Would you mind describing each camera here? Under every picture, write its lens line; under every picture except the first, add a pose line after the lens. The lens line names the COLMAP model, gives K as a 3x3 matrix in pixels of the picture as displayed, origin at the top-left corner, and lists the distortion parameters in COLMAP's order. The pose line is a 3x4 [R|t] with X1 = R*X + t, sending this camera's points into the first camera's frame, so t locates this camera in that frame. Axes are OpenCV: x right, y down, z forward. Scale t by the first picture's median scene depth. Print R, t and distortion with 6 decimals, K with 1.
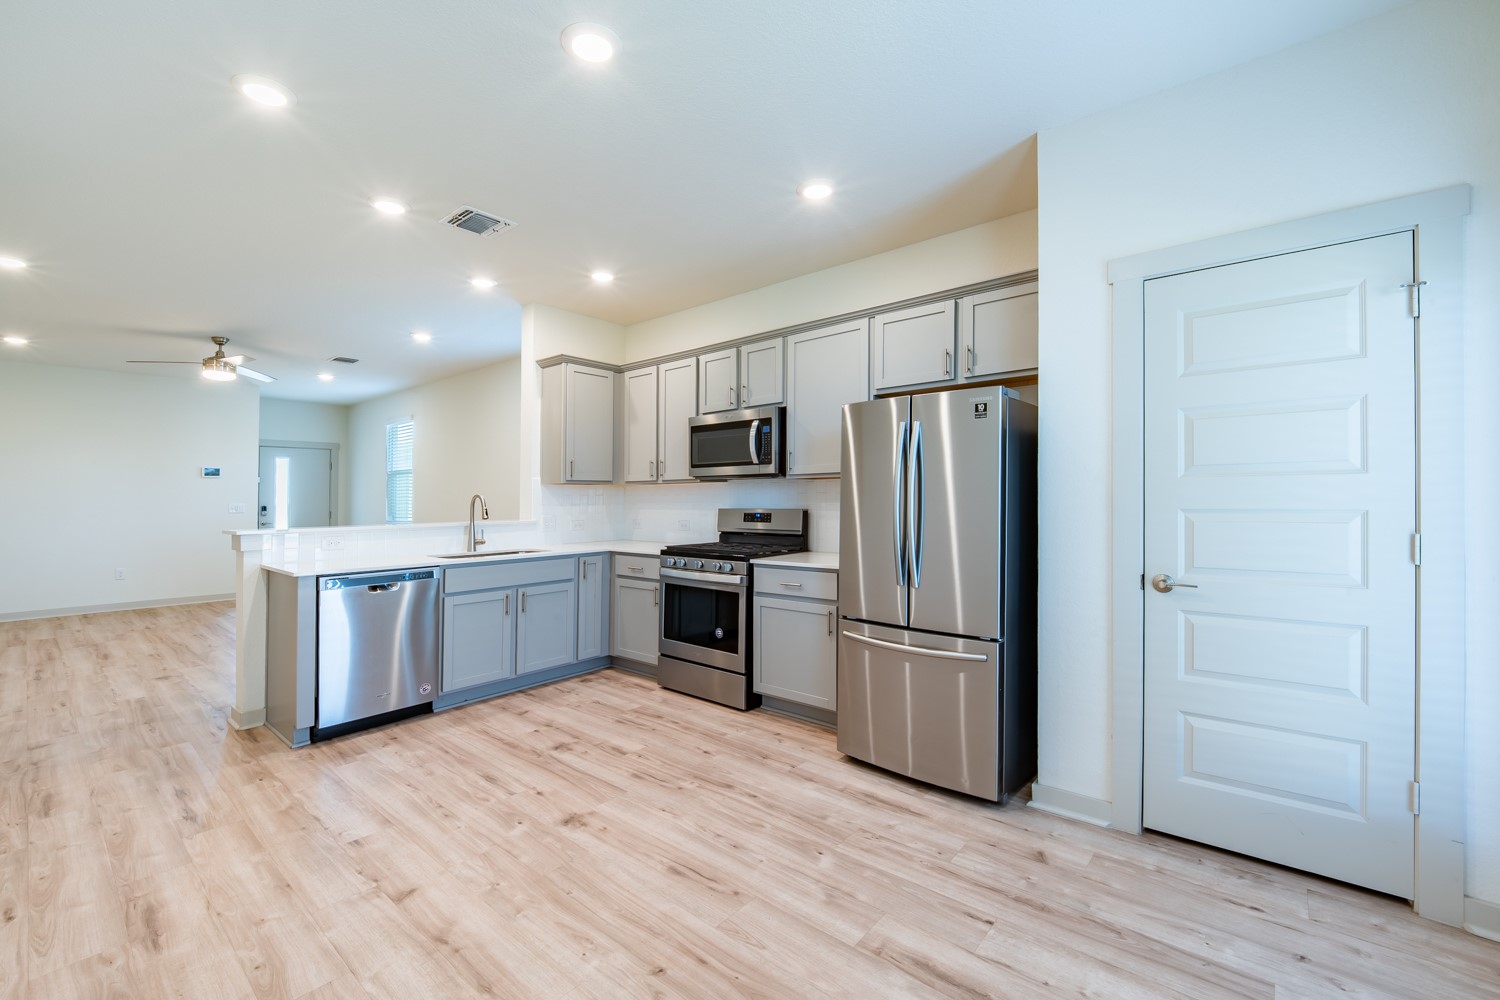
lens RADIAL K [[628.6, 0, 750.1], [0, 628.6, 493.4], [0, 0, 1]] dist [-0.003830, -0.000723]
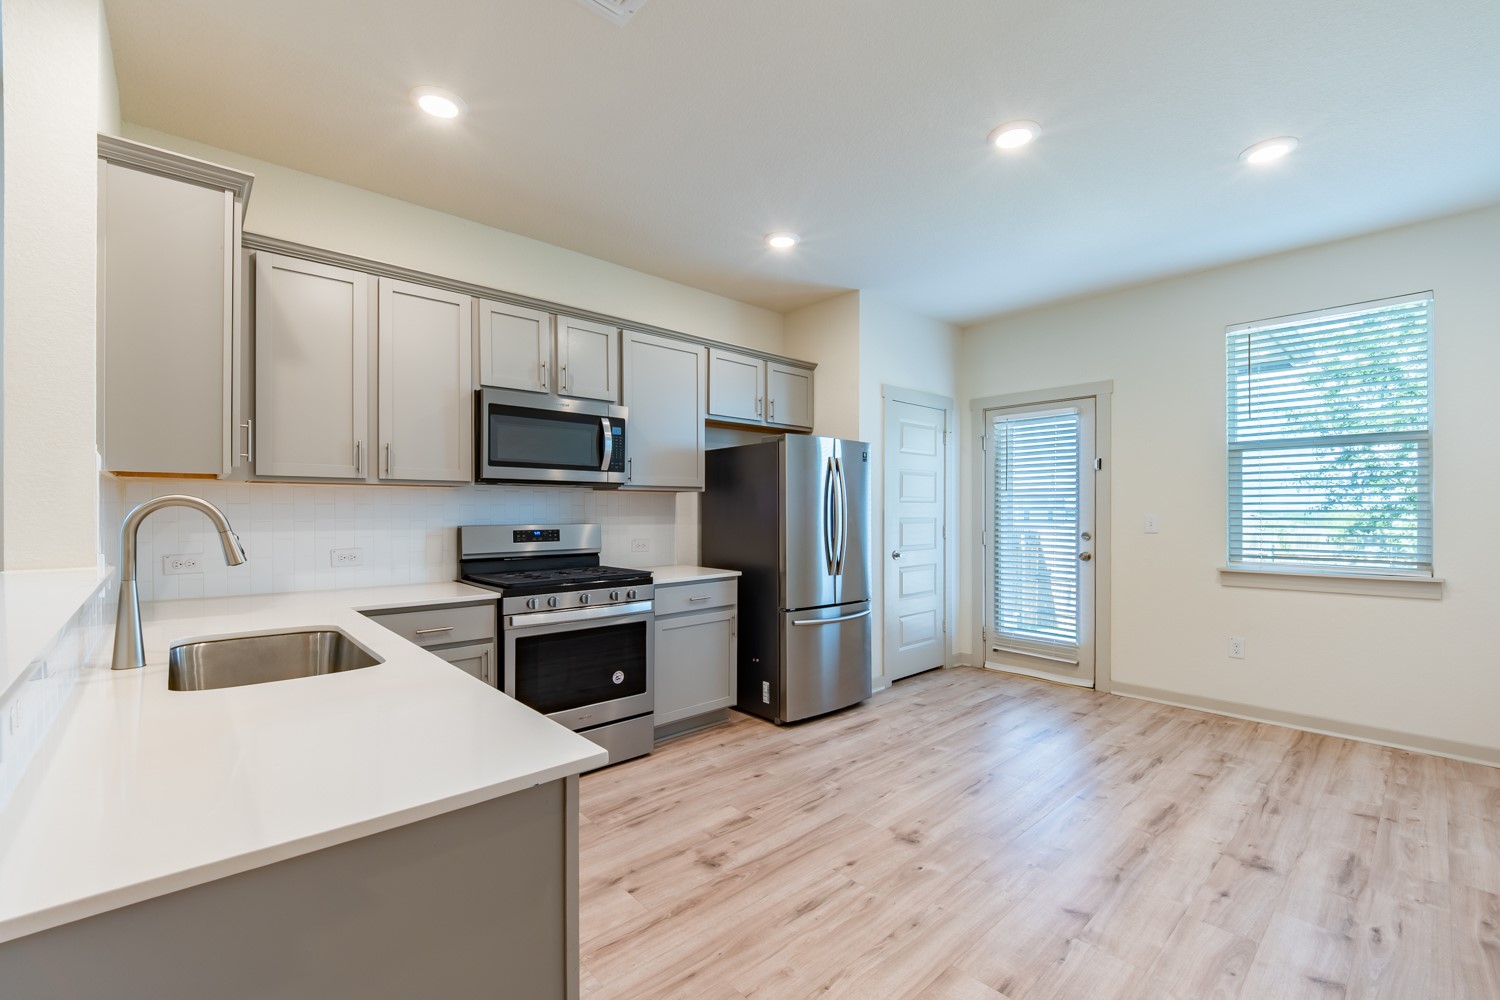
lens RADIAL K [[629.2, 0, 750.1], [0, 629.2, 518.7], [0, 0, 1]] dist [0.001041, -0.000368]
pose [[0.128817, -0.008163, 0.991635, -1.153815], [-0.009218, 0.999913, 0.009428, 0.011245], [-0.991626, -0.010356, 0.128731, 1.005967]]
